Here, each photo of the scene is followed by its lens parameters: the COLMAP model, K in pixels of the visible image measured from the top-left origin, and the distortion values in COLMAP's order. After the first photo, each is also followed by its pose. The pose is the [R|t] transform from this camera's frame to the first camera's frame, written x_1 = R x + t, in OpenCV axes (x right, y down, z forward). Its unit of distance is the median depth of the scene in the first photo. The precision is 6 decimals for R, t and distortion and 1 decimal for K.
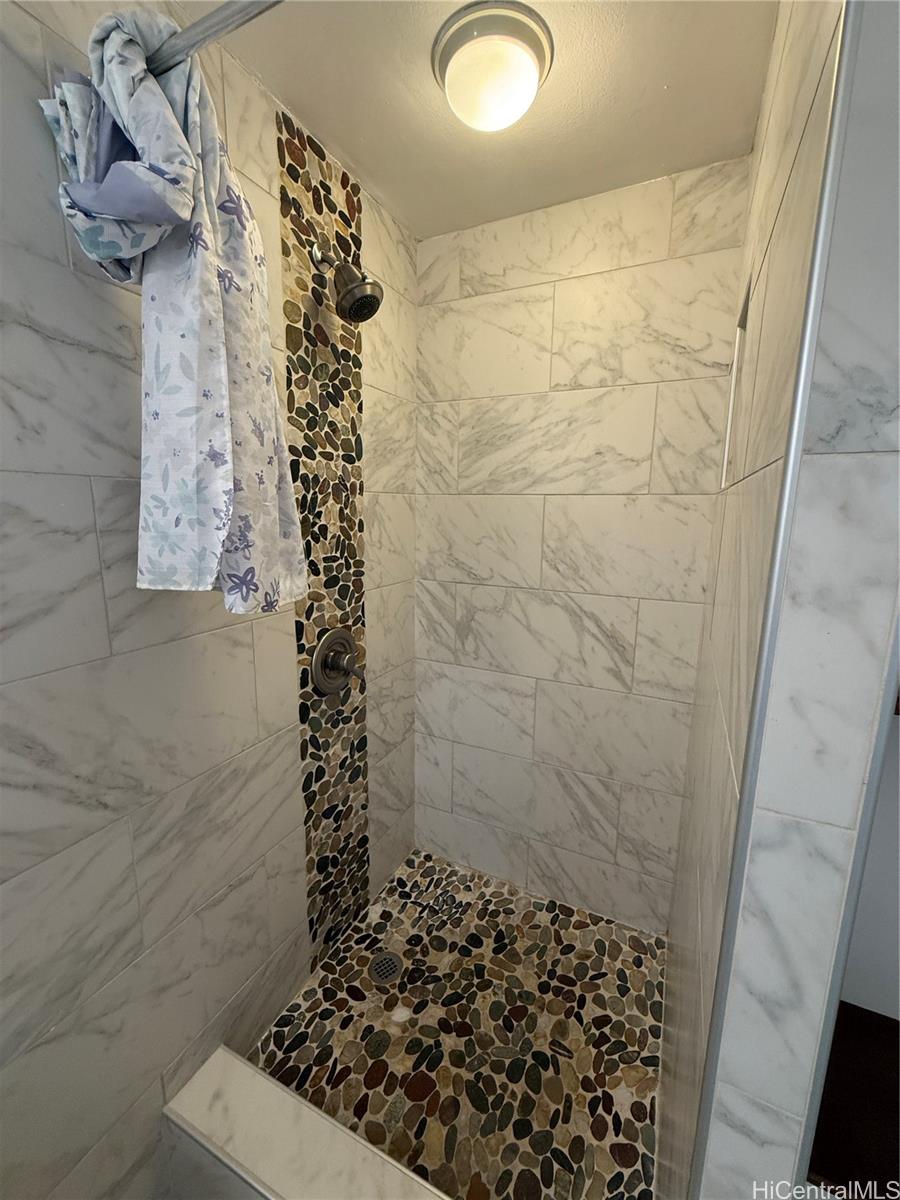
lens RADIAL K [[479.9, 0, 451.0], [0, 479.9, 596.4], [0, 0, 1]] dist [-0.000034, 0.000317]
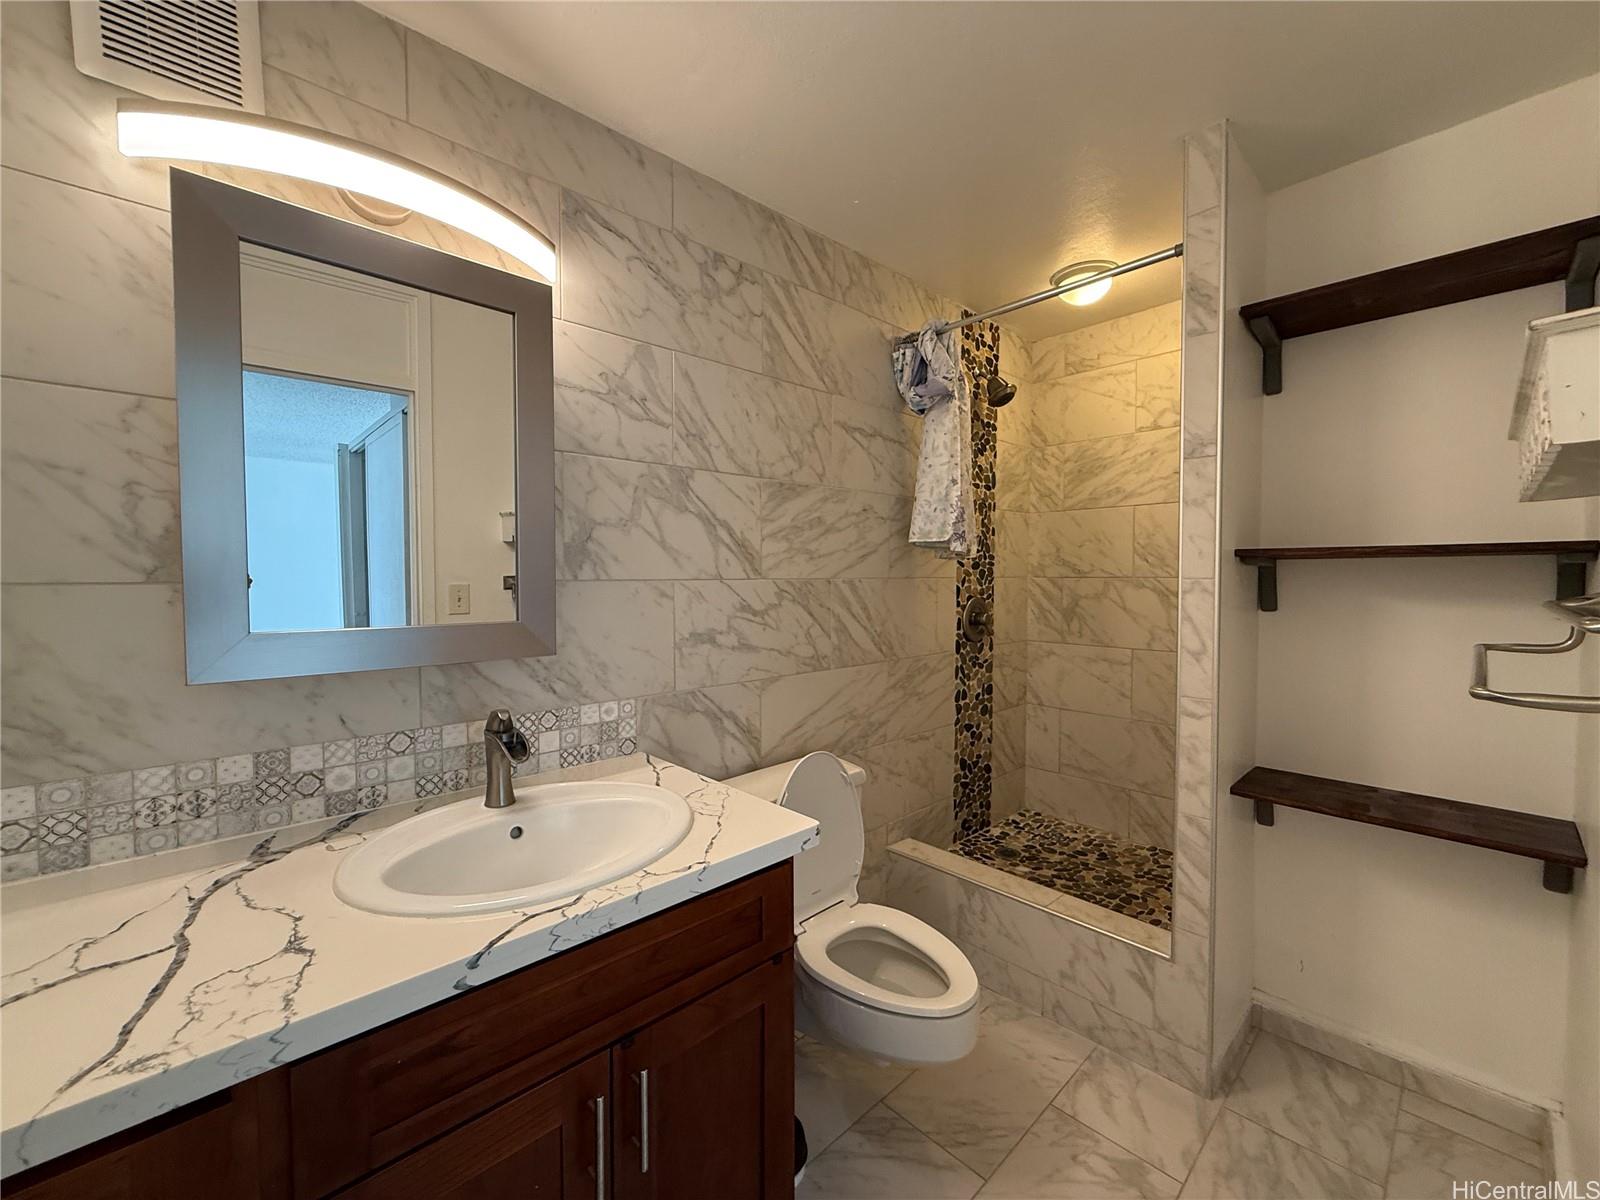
lens RADIAL K [[639.9, 0, 796.5], [0, 639.9, 598.3], [0, 0, 1]] dist [-0.000034, 0.000317]
pose [[0.932022, -0.001688, -0.362398, -0.039272], [-0.052898, 0.988645, -0.140649, 0.363752], [0.358520, 0.150258, 0.921350, -0.997710]]
